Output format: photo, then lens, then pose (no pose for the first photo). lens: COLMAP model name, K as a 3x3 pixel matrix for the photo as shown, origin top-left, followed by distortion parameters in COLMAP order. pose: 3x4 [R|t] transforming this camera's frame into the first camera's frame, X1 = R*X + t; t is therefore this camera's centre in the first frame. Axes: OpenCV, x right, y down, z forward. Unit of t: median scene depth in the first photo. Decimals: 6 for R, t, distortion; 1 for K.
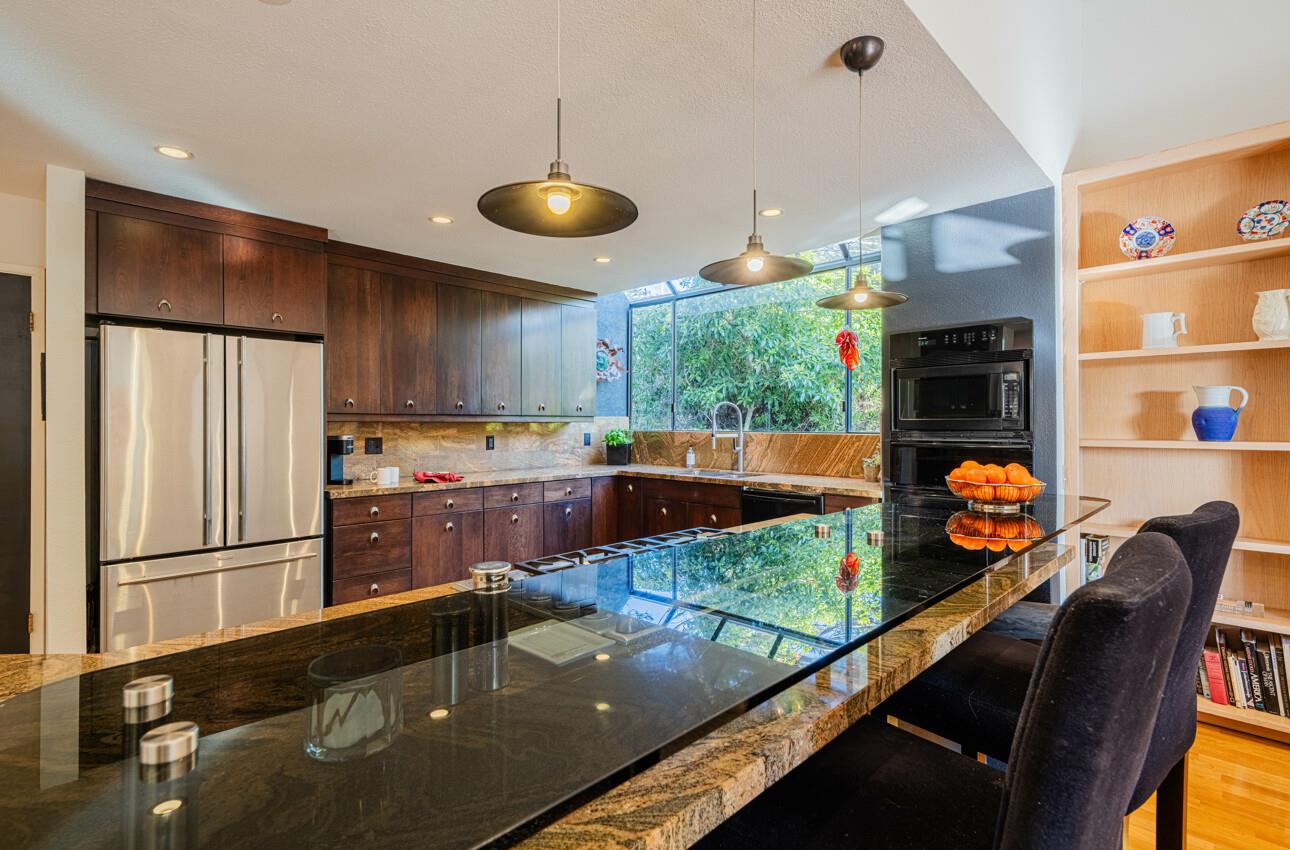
lens RADIAL K [[605.7, 0, 647.8], [0, 605.7, 424.3], [0, 0, 1]] dist [0.001713, -0.000151]
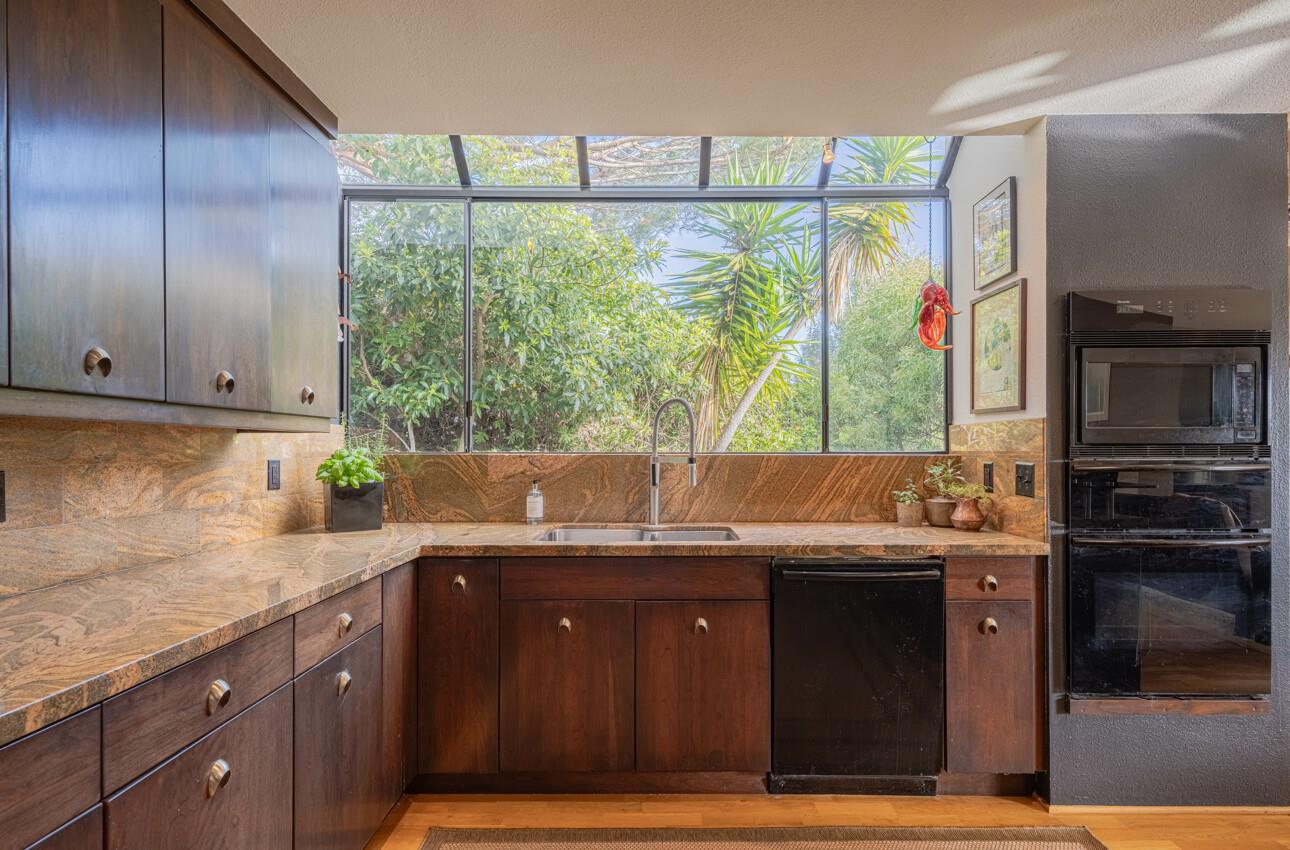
lens RADIAL K [[605.7, 0, 636.7], [0, 605.7, 453.7], [0, 0, 1]] dist [0.001713, -0.000151]
pose [[0.711965, -0.005580, 0.702193, -0.257609], [0.002423, 0.999982, 0.005491, 0.010051], [-0.702211, -0.002208, 0.711966, 0.629499]]
